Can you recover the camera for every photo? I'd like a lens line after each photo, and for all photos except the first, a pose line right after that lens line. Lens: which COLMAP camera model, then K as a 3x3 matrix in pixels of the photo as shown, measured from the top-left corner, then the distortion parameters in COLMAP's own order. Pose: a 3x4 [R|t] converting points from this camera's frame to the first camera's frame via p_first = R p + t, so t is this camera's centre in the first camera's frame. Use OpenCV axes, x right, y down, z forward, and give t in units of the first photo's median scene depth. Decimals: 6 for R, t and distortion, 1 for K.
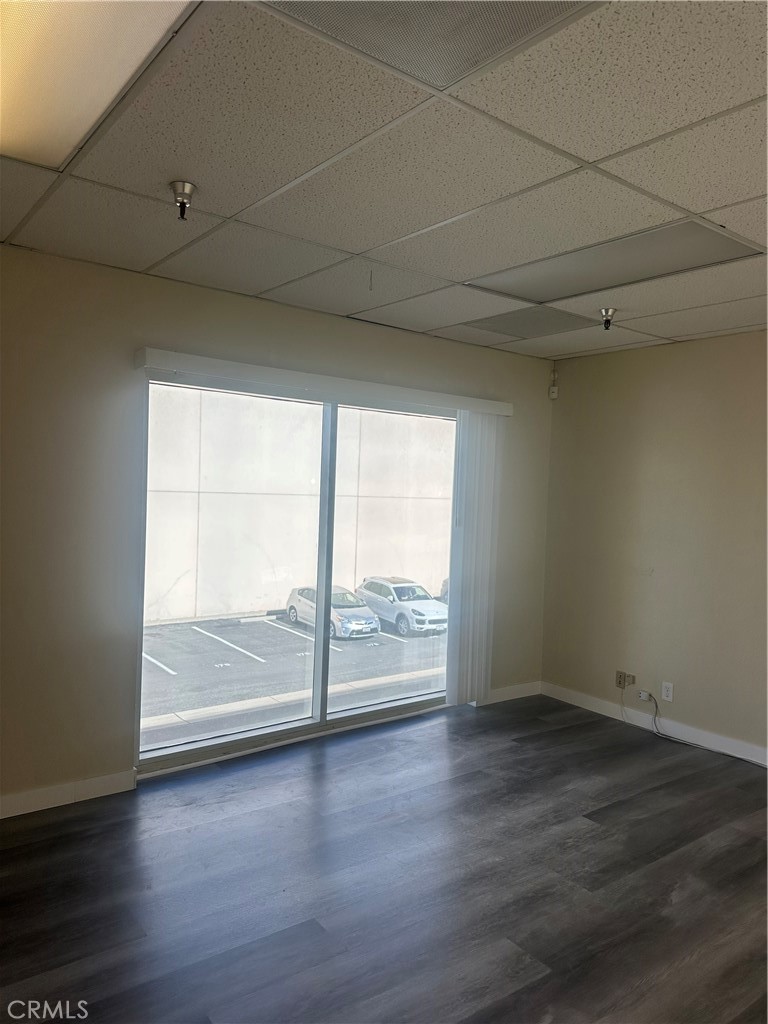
lens RADIAL K [[723.7, 0, 378.7], [0, 723.7, 518.6], [0, 0, 1]] dist [0.096611, -0.132464]
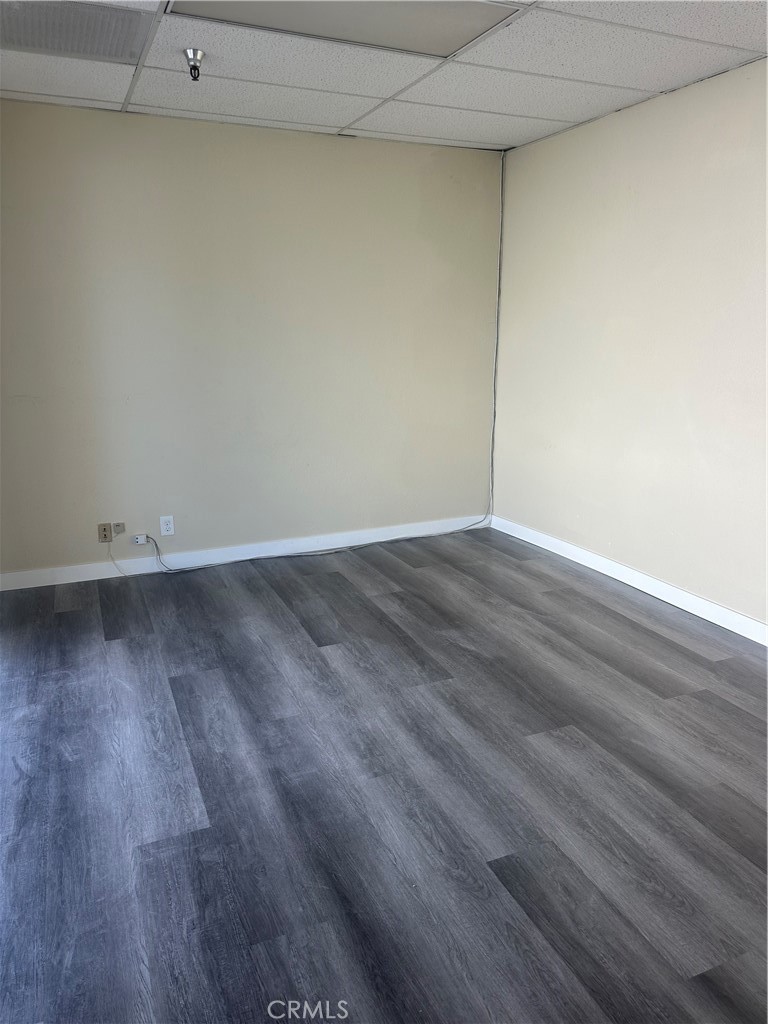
lens RADIAL K [[723.7, 0, 378.7], [0, 723.7, 518.6], [0, 0, 1]] dist [0.096611, -0.132464]
pose [[0.233538, -0.279061, 0.931443, -0.472005], [0.056149, 0.960203, 0.273599, -0.014622], [-0.970725, -0.011596, 0.239913, 0.594302]]
